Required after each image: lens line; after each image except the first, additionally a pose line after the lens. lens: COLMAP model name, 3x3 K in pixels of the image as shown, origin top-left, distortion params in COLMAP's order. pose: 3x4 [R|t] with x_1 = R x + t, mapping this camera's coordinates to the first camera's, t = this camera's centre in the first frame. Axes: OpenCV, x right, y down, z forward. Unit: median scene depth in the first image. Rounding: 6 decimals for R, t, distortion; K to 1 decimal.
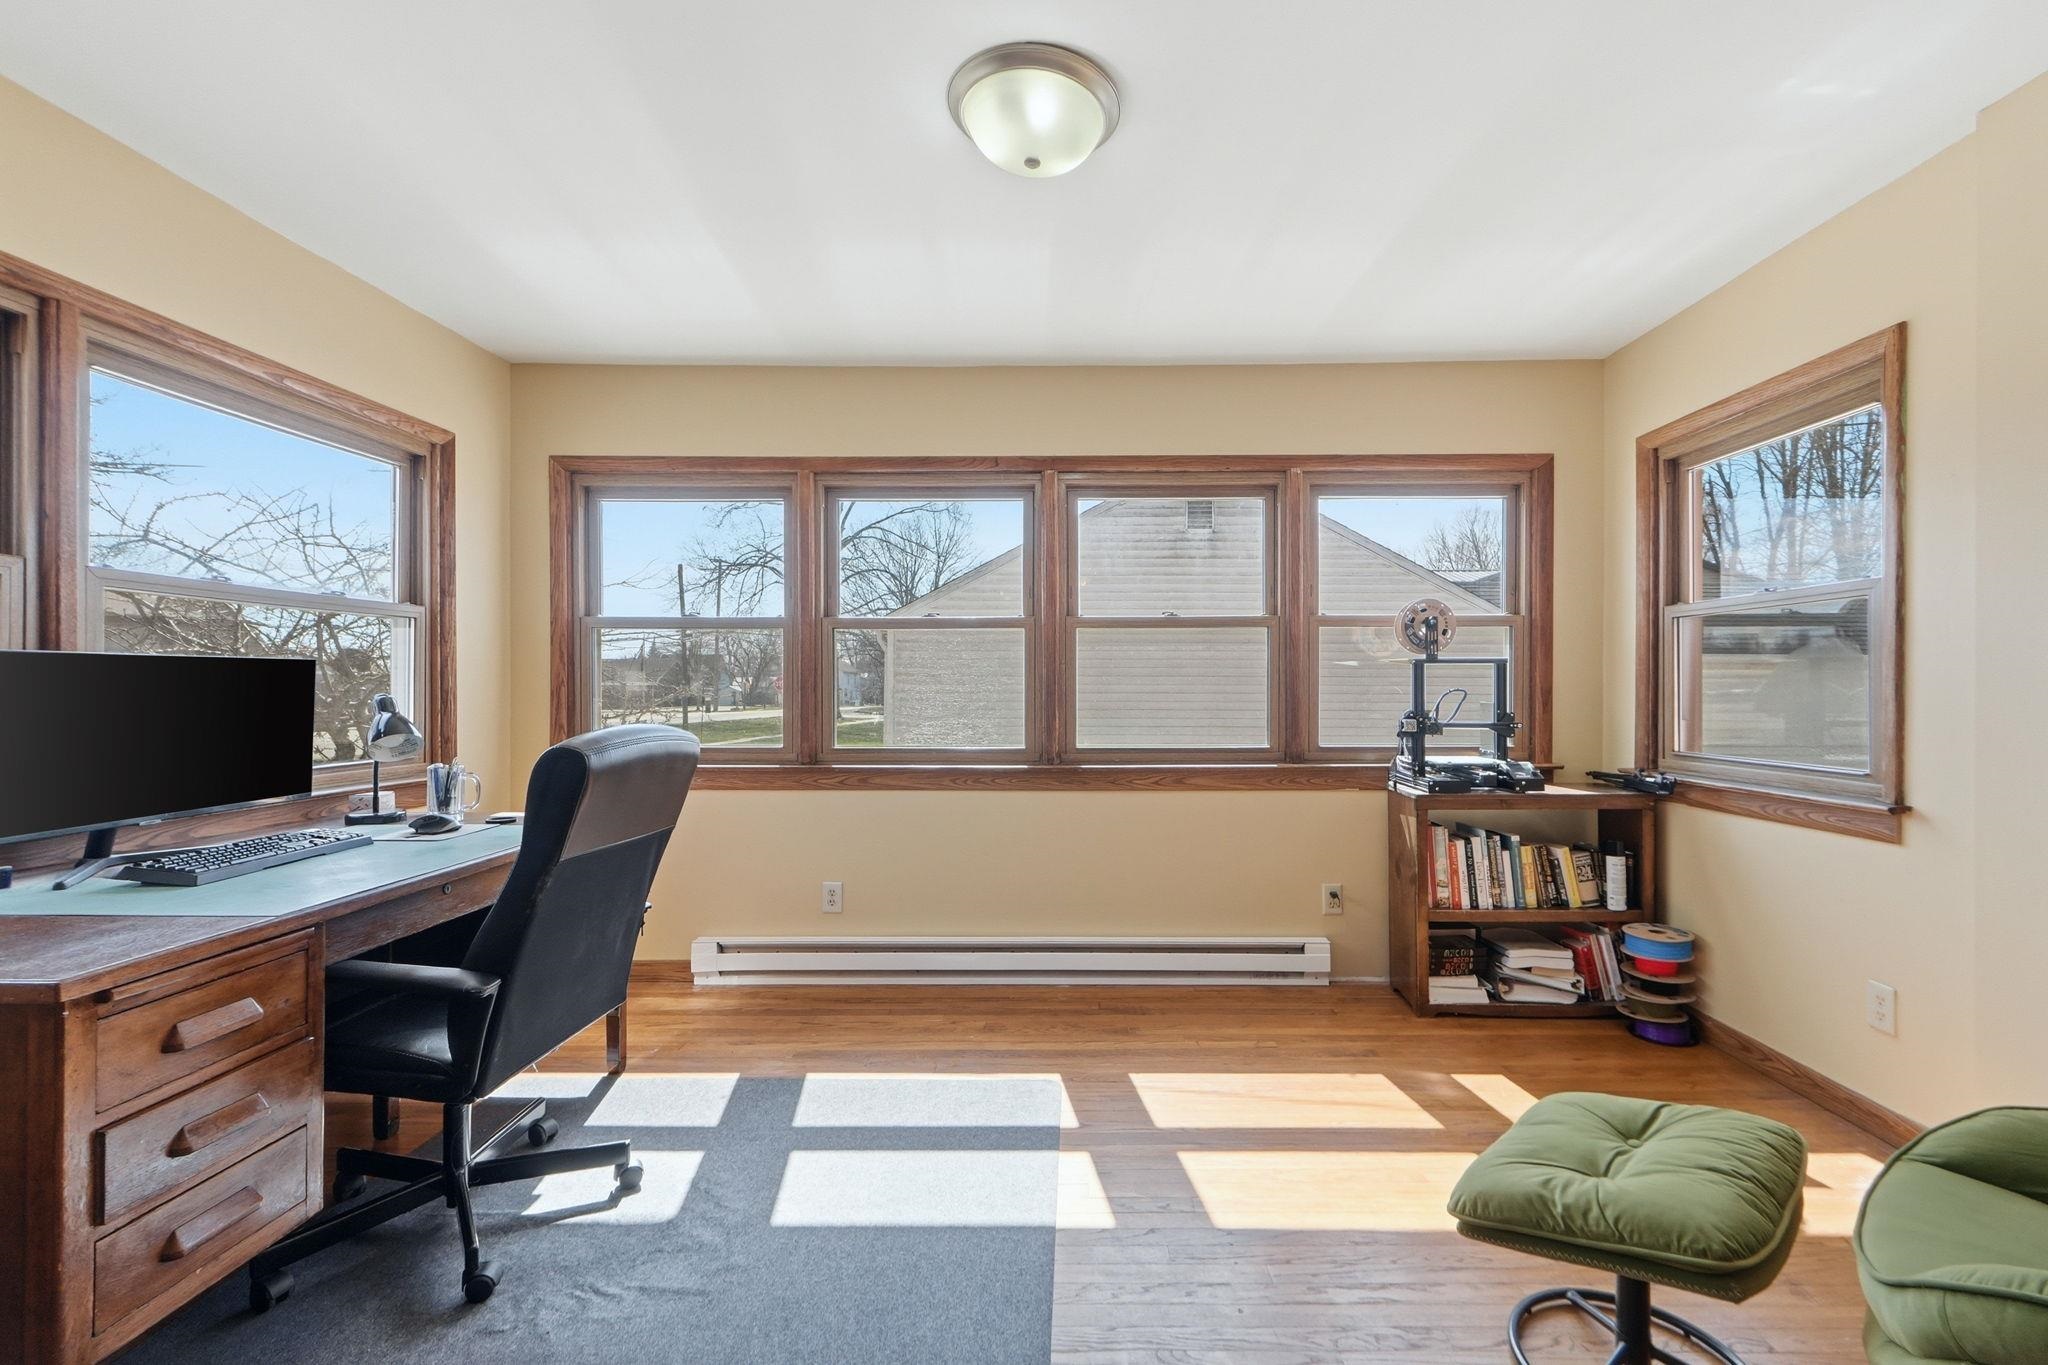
lens RADIAL K [[867.7, 0, 1098.2], [0, 867.7, 680.5], [0, 0, 1]] dist [0.001236, 0.000382]
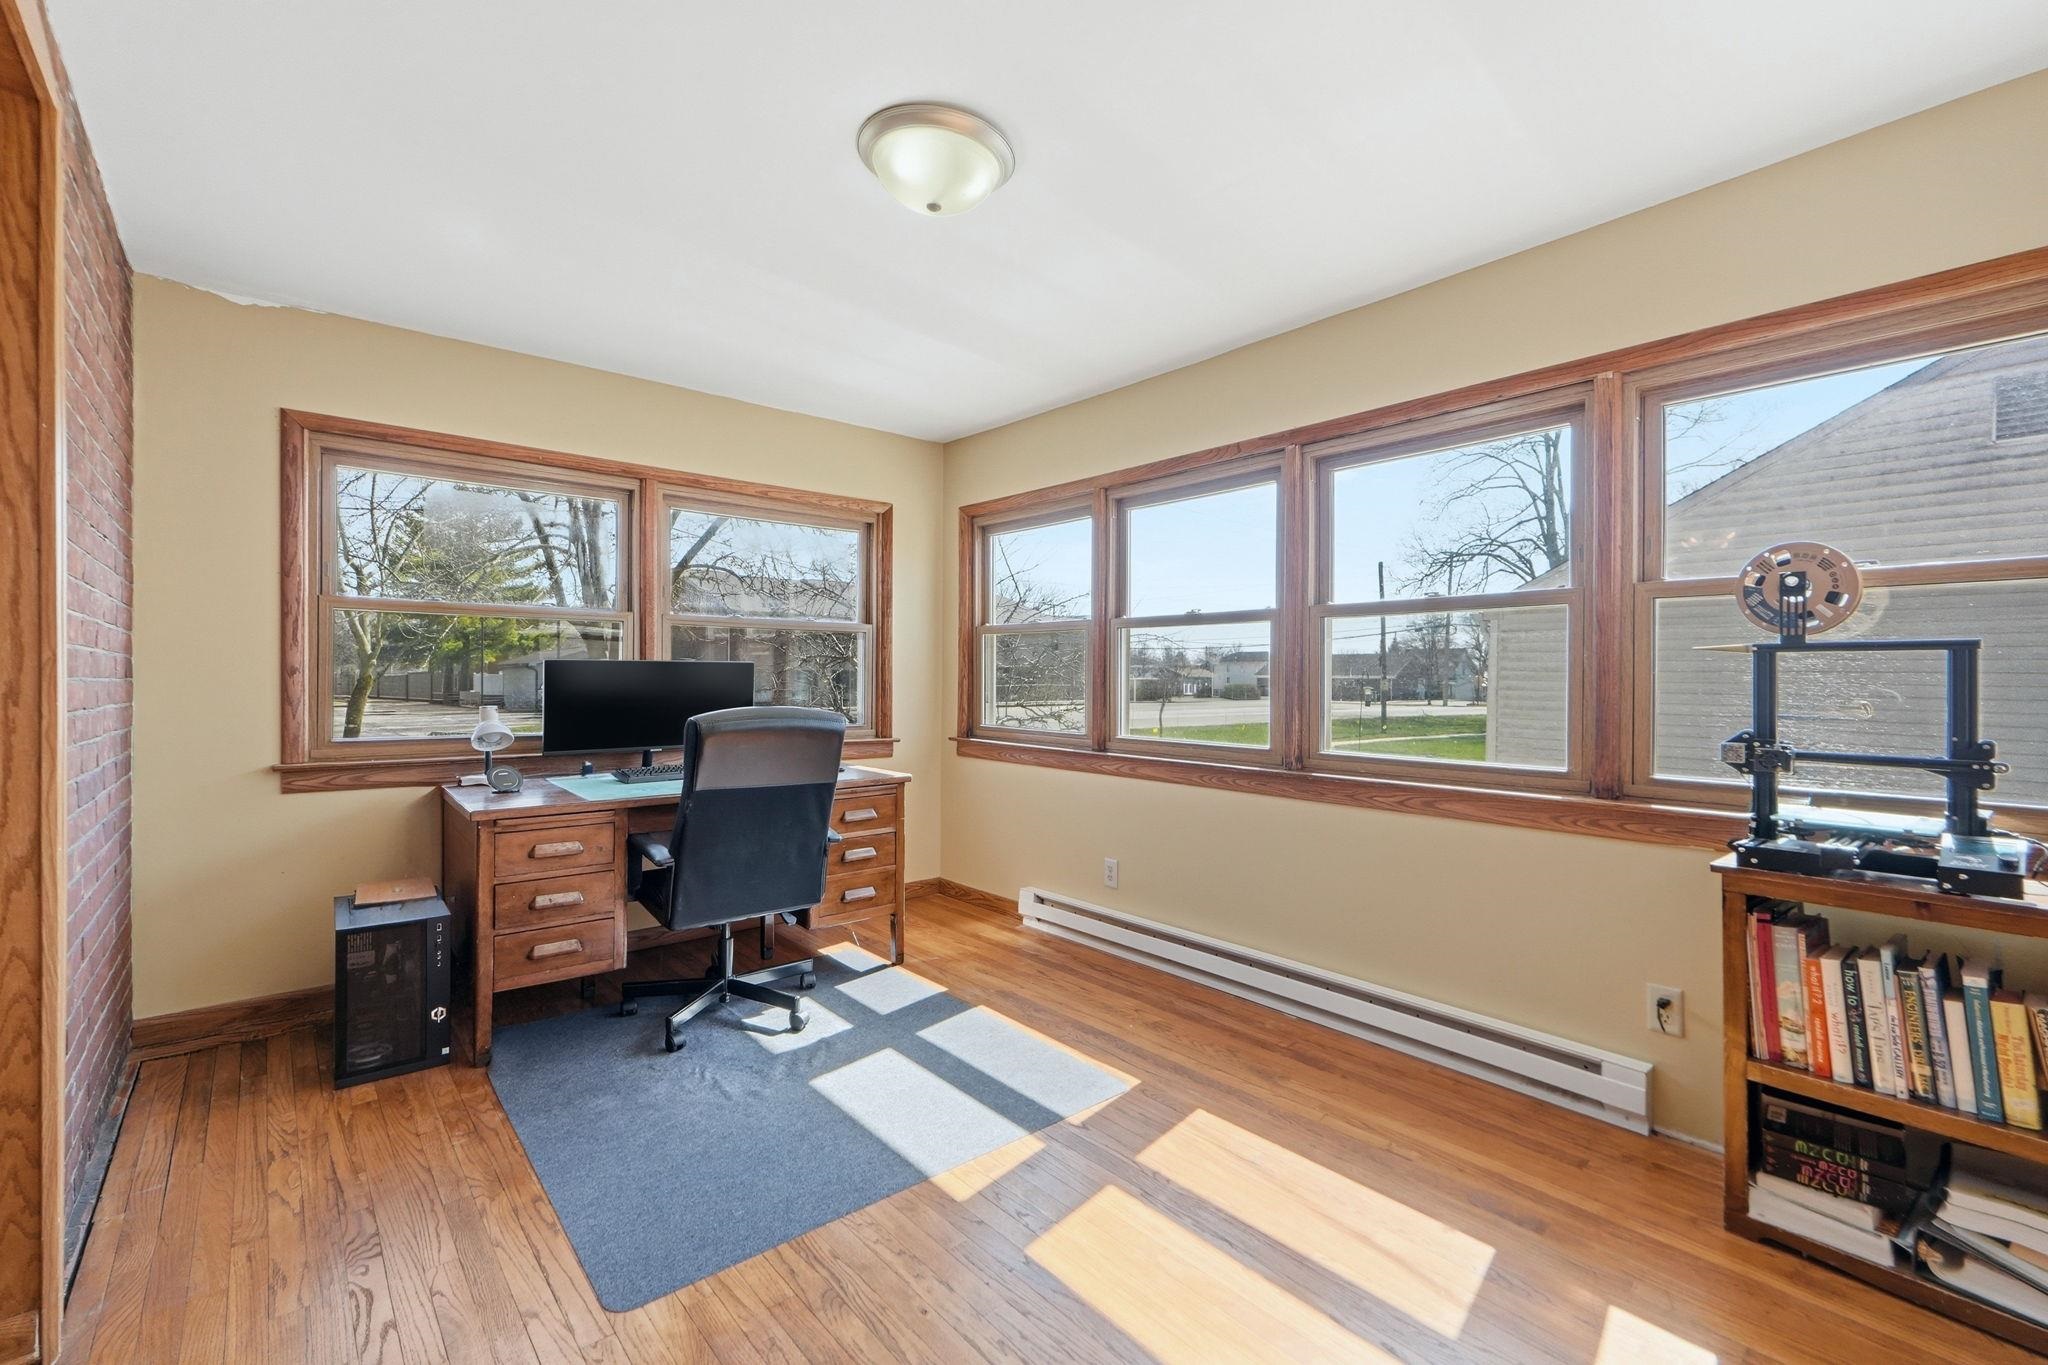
lens RADIAL K [[868.1, 0, 1028.7], [0, 868.1, 670.9], [0, 0, 1]] dist [0.003602, 0.000180]
pose [[0.657534, 0.000615, -0.753424, 0.501343], [-0.004242, 0.999987, -0.002886, -0.002336], [0.753413, 0.005094, 0.657528, 0.219625]]
